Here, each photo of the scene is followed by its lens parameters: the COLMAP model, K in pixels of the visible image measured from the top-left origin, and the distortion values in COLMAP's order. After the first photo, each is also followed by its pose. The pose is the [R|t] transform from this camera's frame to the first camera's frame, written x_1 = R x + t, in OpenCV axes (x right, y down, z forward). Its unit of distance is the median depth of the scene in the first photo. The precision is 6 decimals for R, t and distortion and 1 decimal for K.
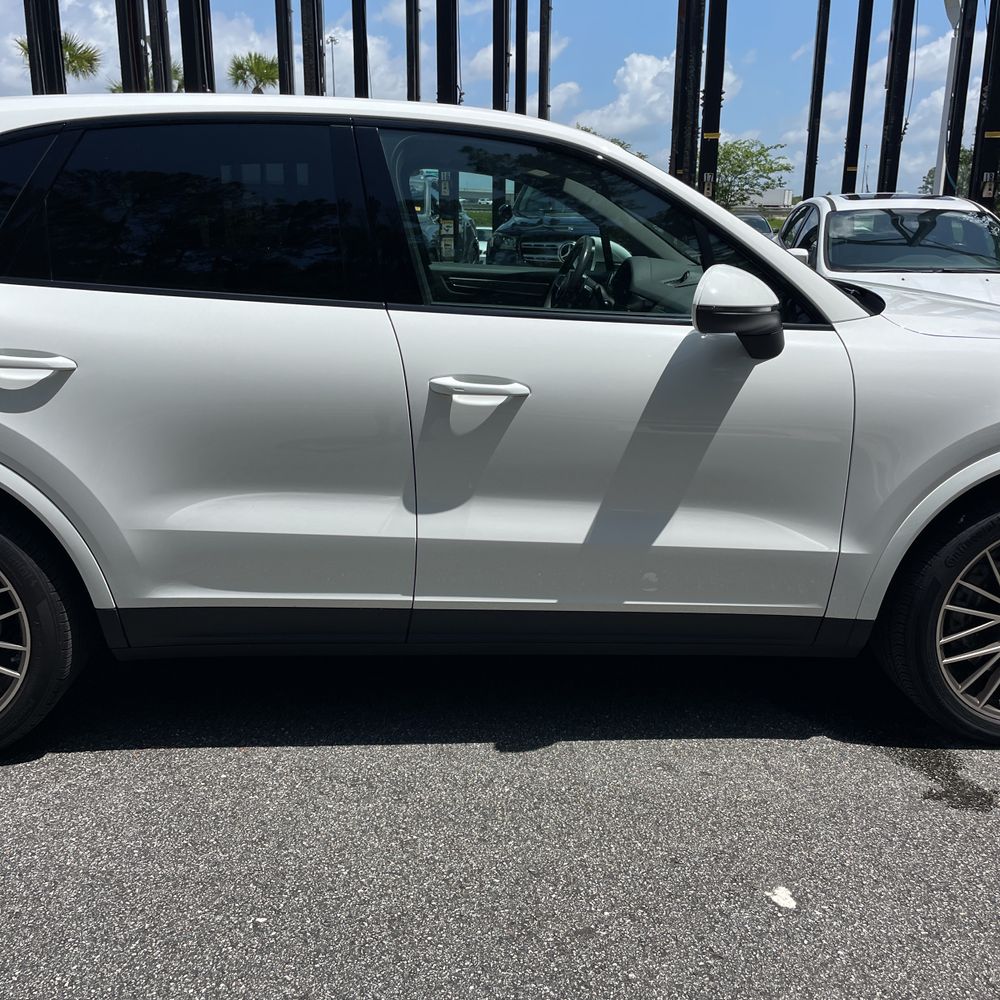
lens RADIAL K [[999.7, 0, 499.5], [0, 999.7, 483.6], [0, 0, 1]] dist [0.034900, 0.000000]
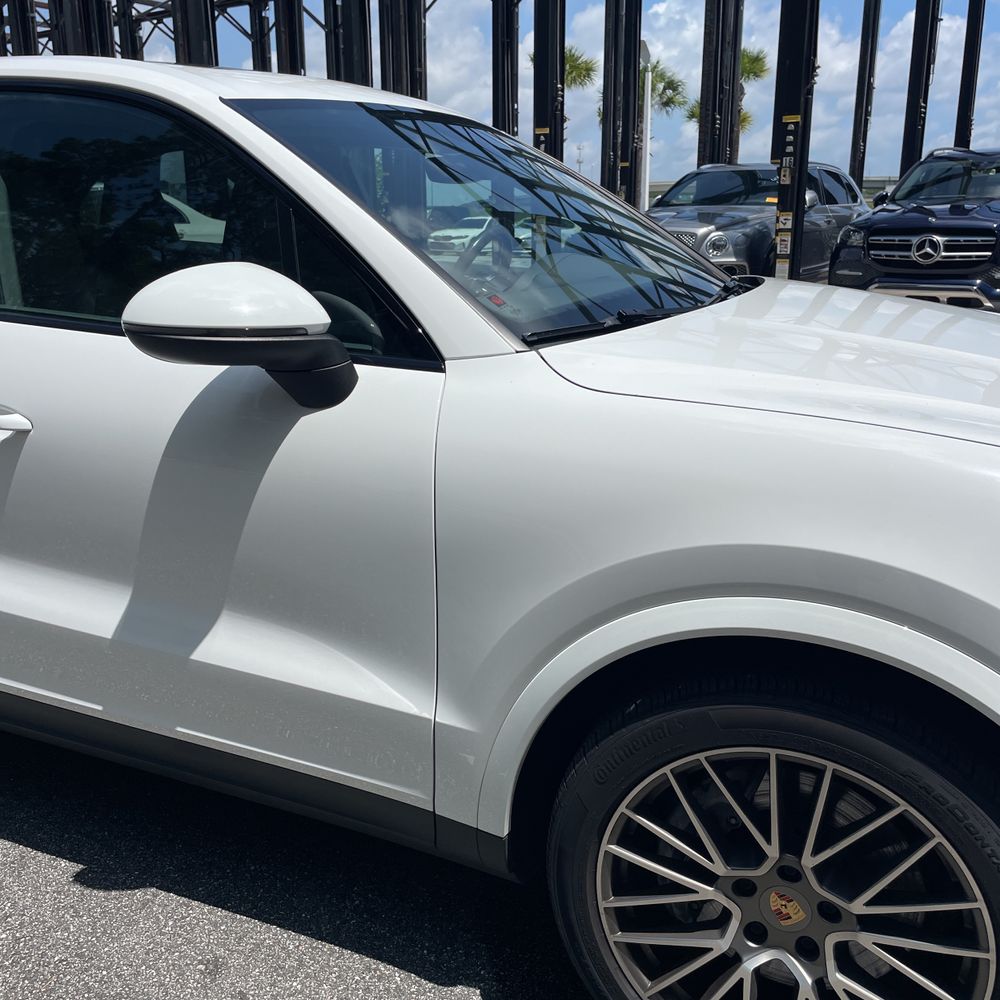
lens RADIAL K [[999.7, 0, 520.1], [0, 999.7, 486.5], [0, 0, 1]] dist [0.034900, 0.000000]
pose [[0.889980, 0.105690, -0.443583, 0.661379], [-0.103614, 0.994195, 0.028995, -0.103721], [0.444072, 0.020157, 0.895764, 0.461909]]
